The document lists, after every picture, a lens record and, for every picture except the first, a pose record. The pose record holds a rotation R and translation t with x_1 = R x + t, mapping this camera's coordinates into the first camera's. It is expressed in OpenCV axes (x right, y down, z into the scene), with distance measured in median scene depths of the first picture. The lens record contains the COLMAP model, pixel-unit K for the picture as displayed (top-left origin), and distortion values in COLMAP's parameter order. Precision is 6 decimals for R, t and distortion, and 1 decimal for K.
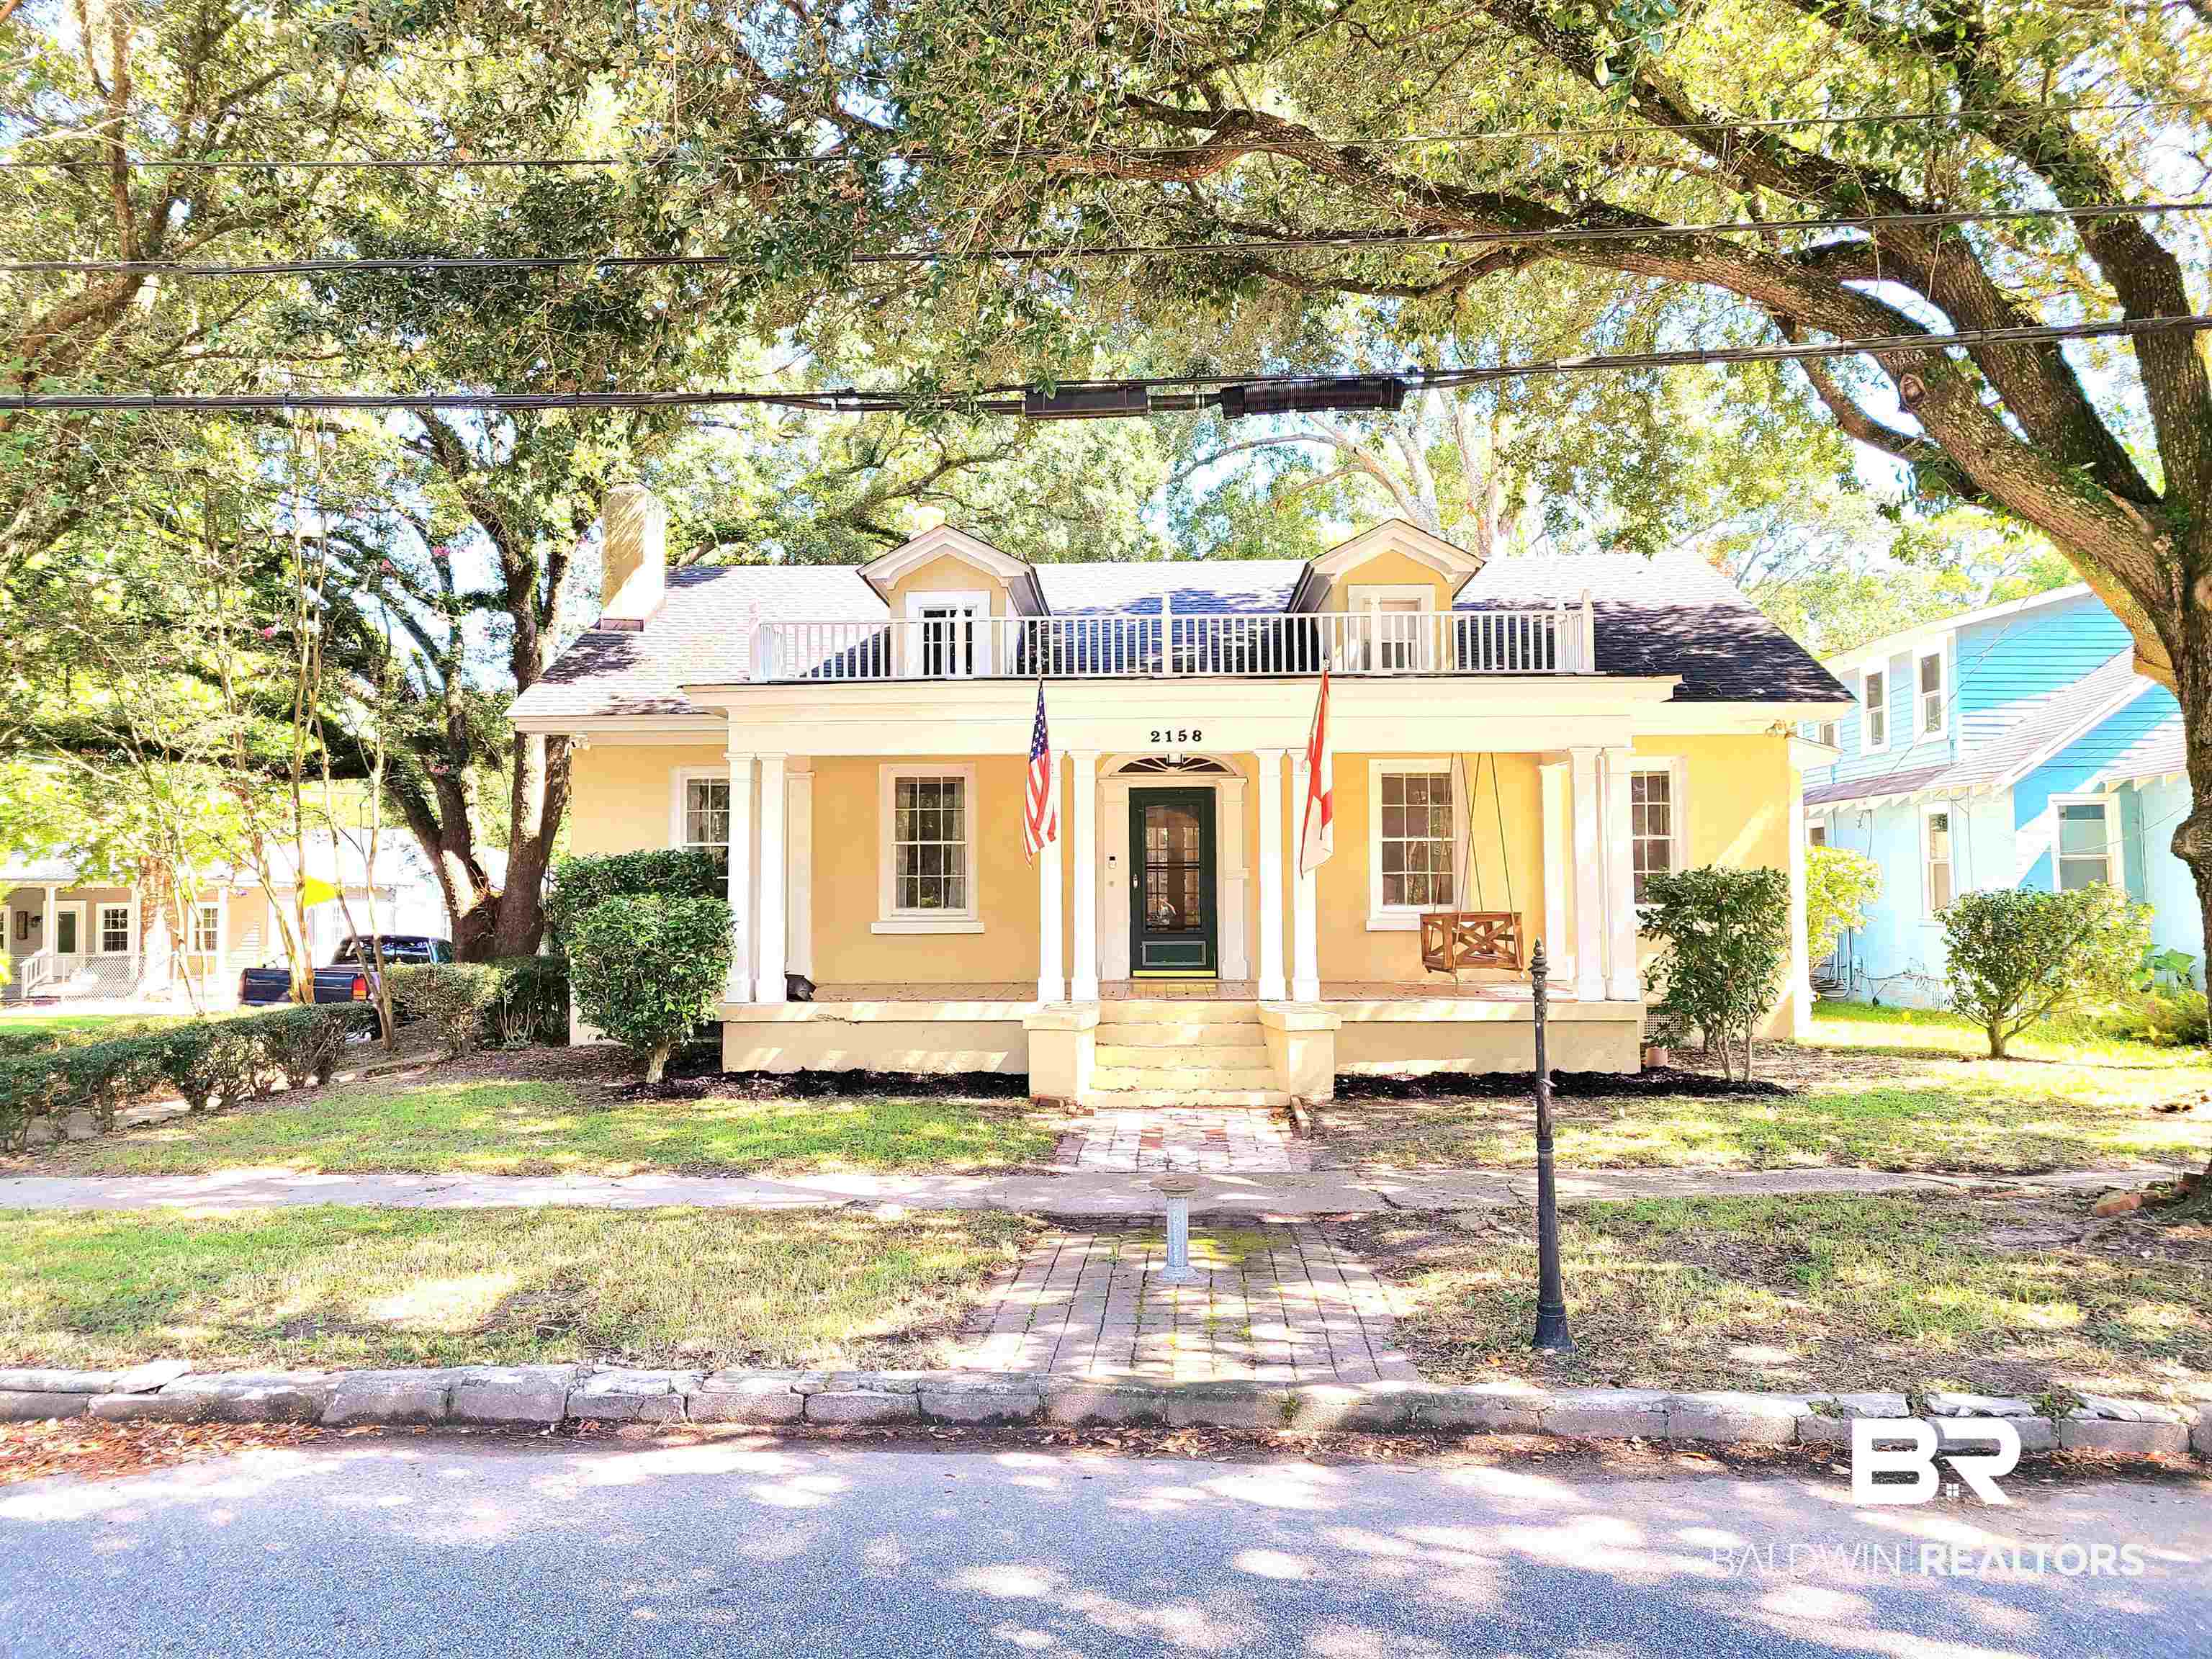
lens RADIAL K [[1679.4, 0, 1104.4], [0, 1679.4, 804.9], [0, 0, 1]] dist [0.047943, -0.024859]
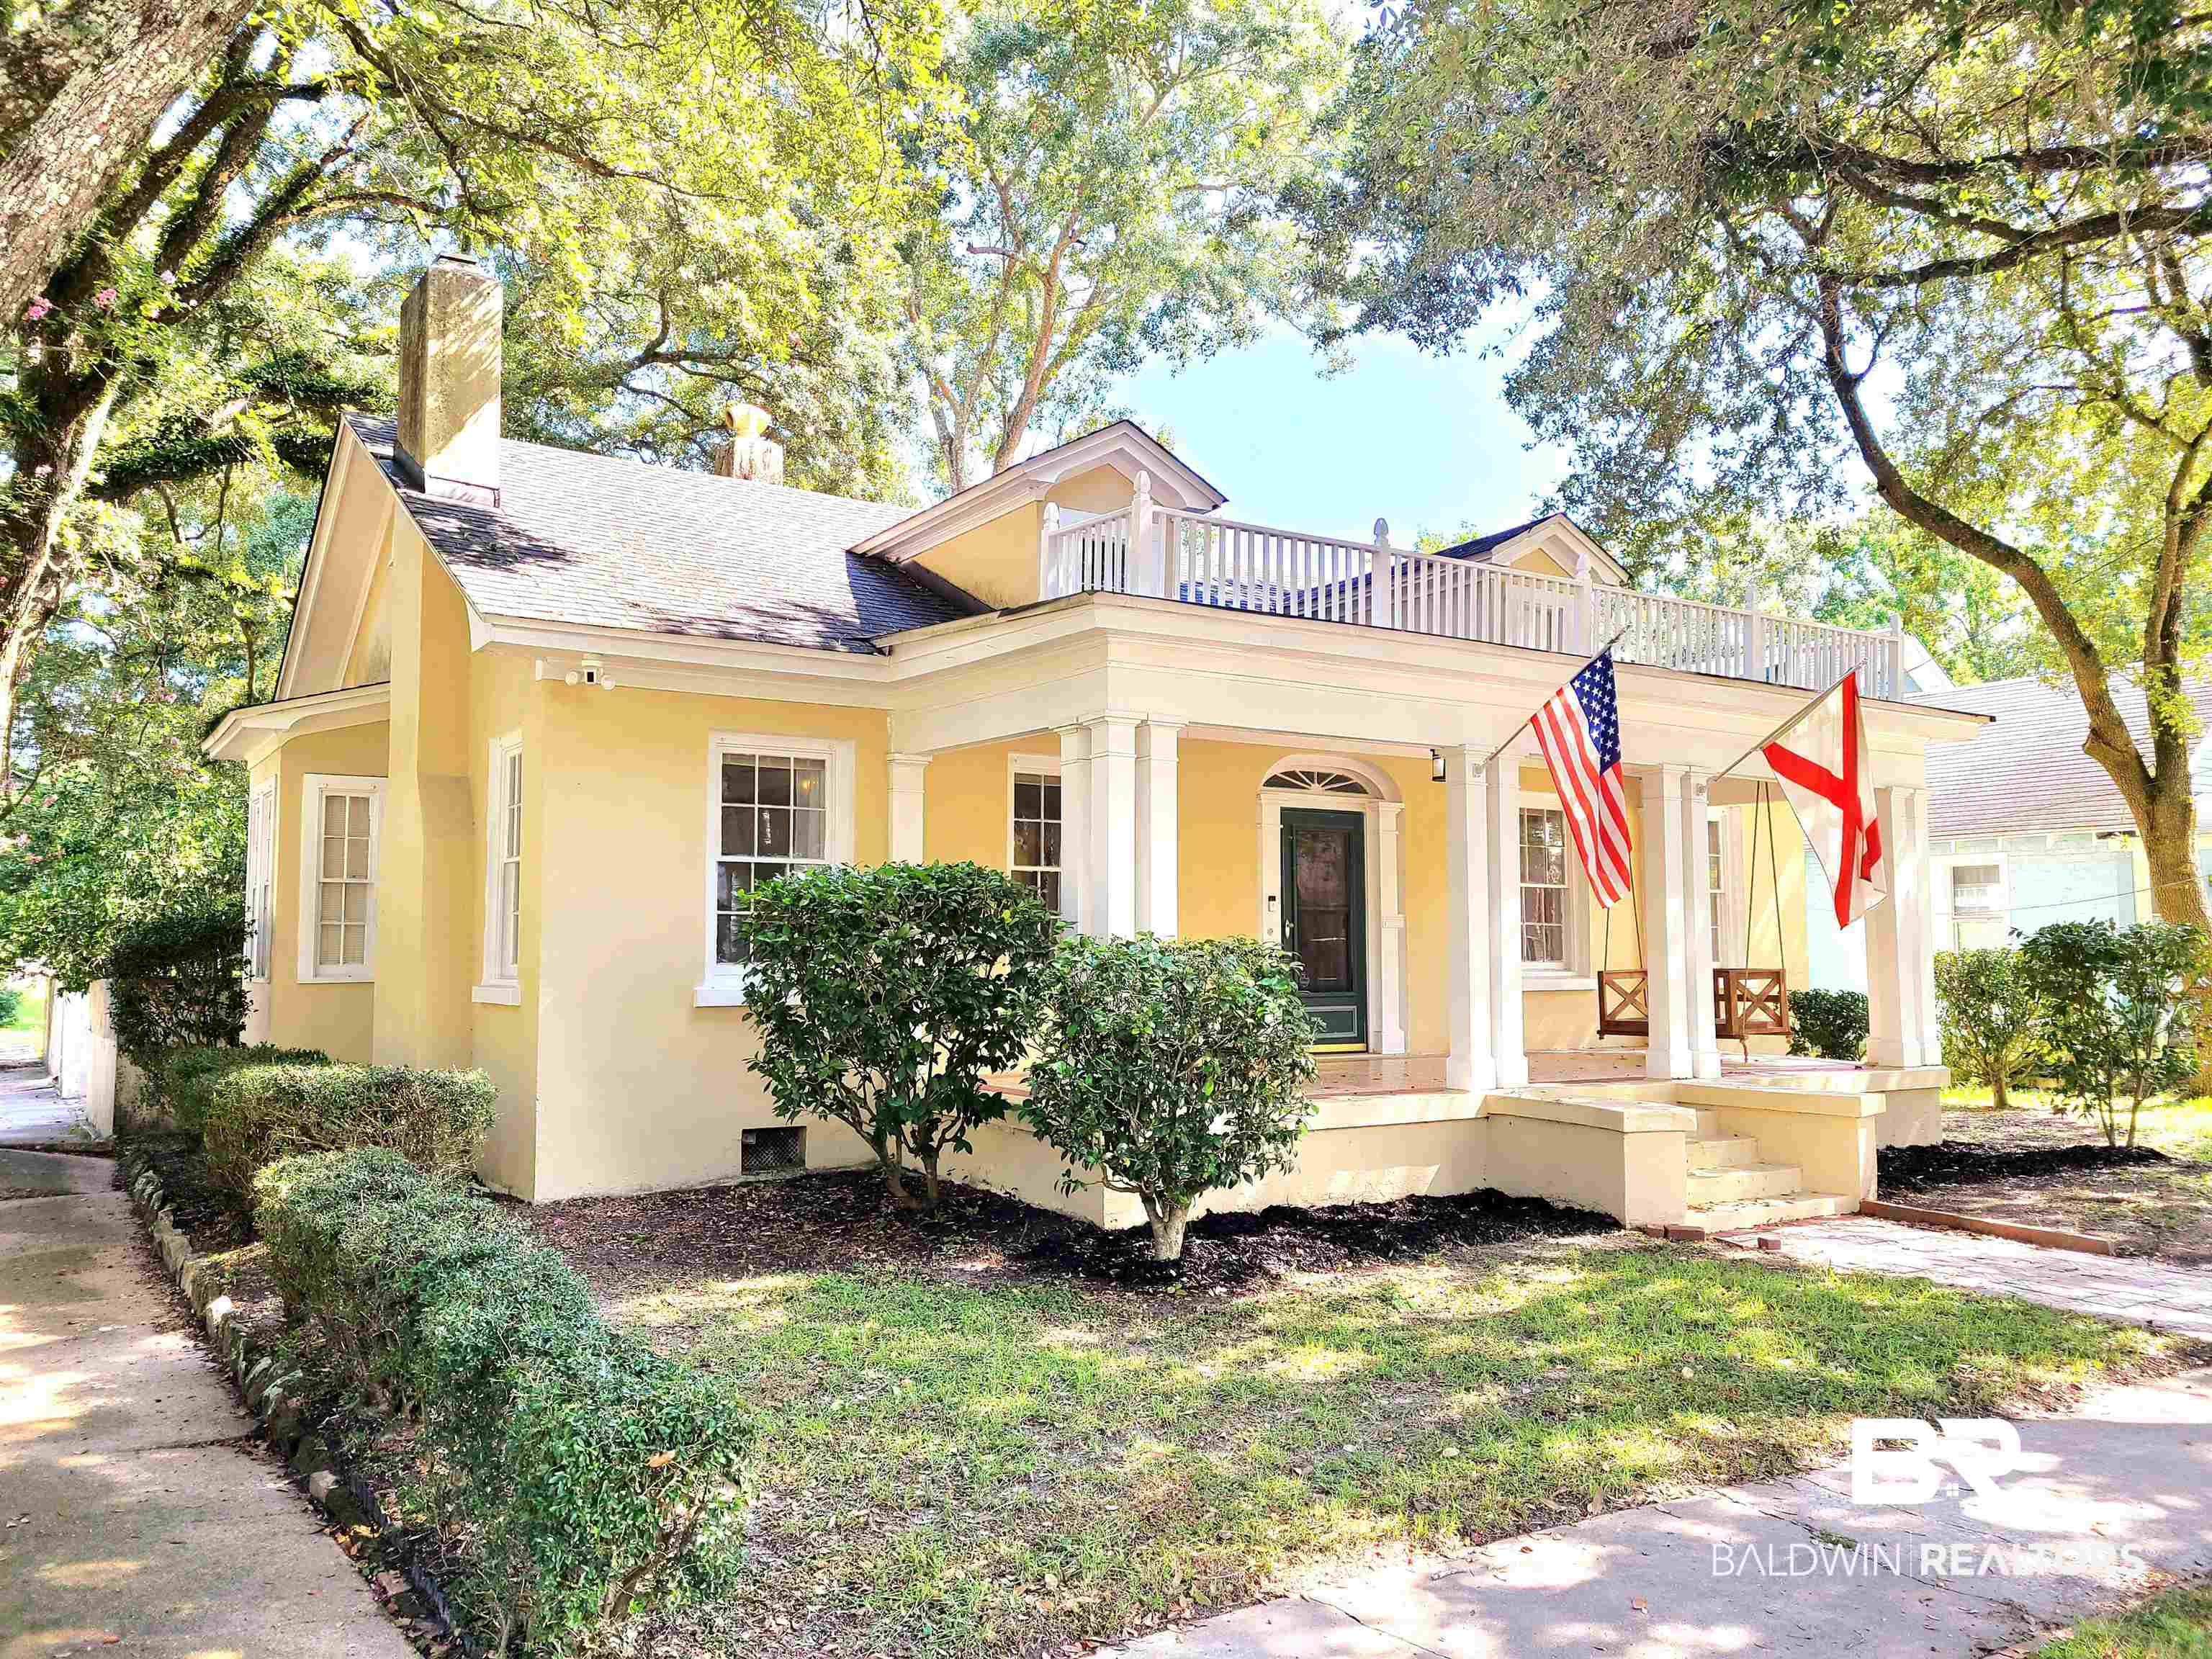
lens RADIAL K [[1679.4, 0, 1113.5], [0, 1679.4, 835.1], [0, 0, 1]] dist [0.047943, -0.024859]
pose [[0.815228, 0.046887, 0.577239, -0.494609], [-0.037074, 0.998898, -0.028778, 0.027867], [-0.577952, 0.002060, 0.816068, 0.419614]]
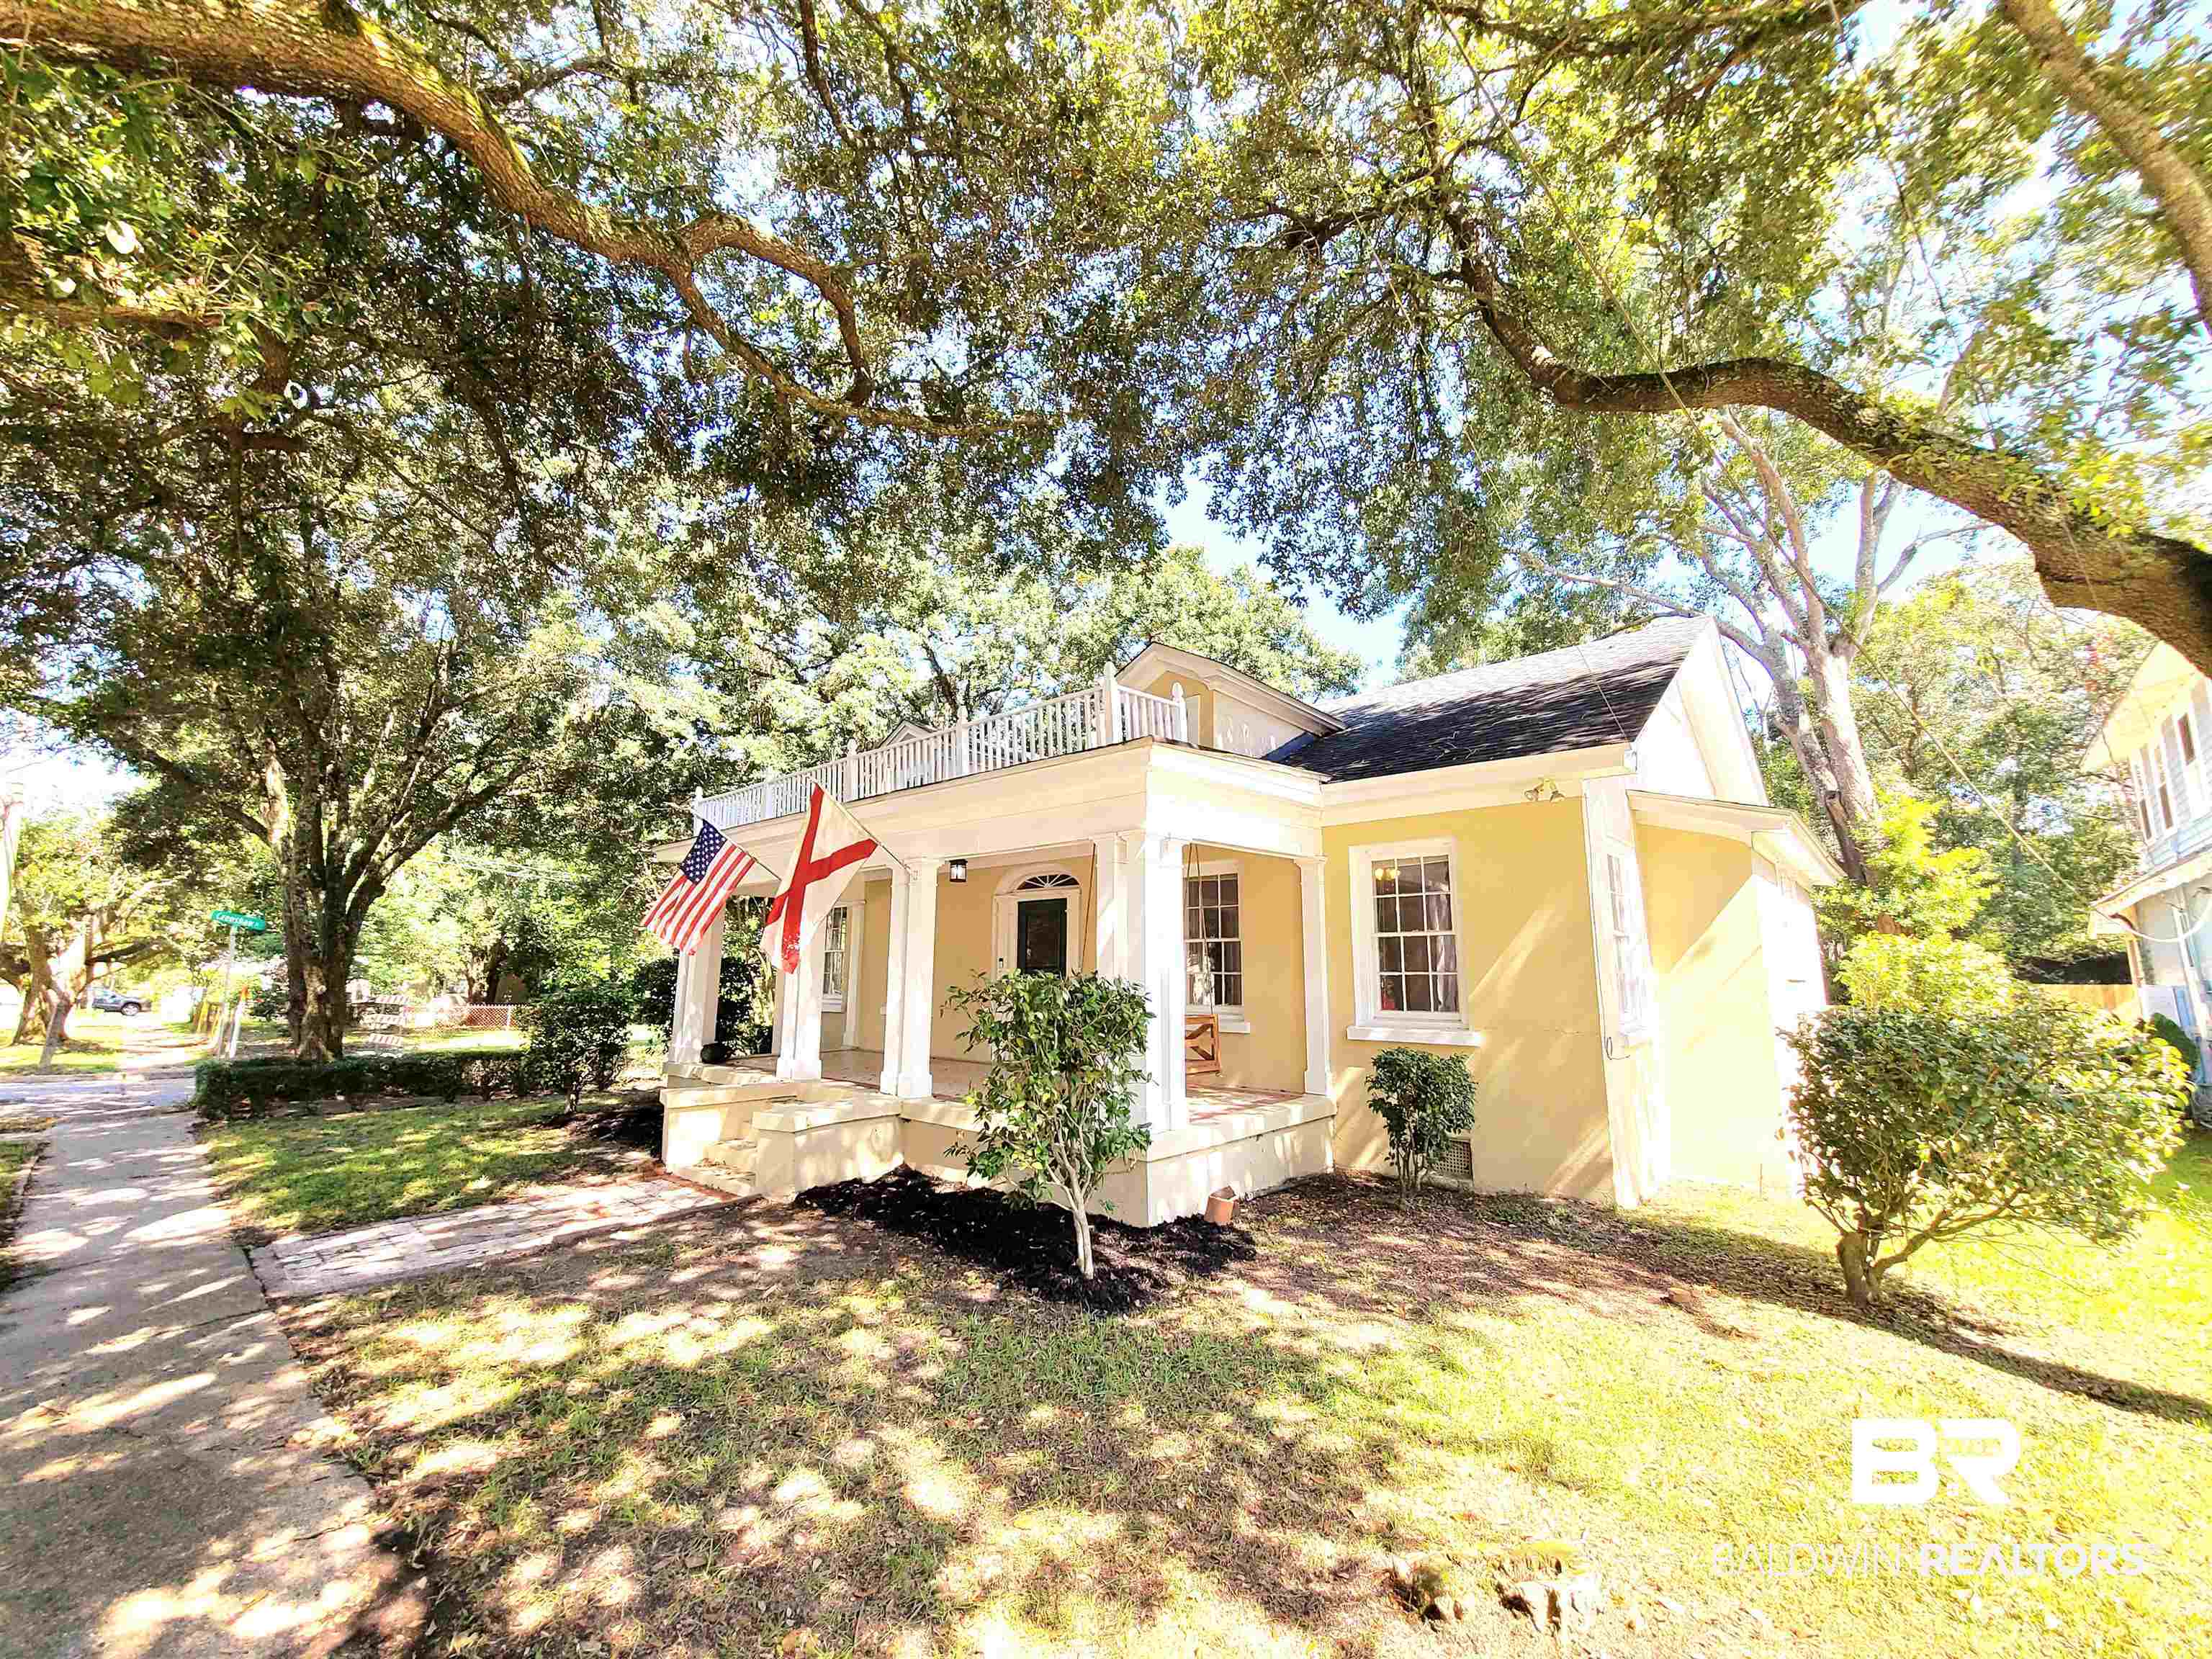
lens RADIAL K [[903.0, 0, 1104.6], [0, 903.0, 818.8], [0, 0, 1]] dist [-0.000801, -0.000392]
pose [[0.760847, -0.103097, -0.640690, 0.500851], [0.028686, 0.991677, -0.125511, 0.014664], [0.648297, 0.077116, 0.757472, 0.535976]]
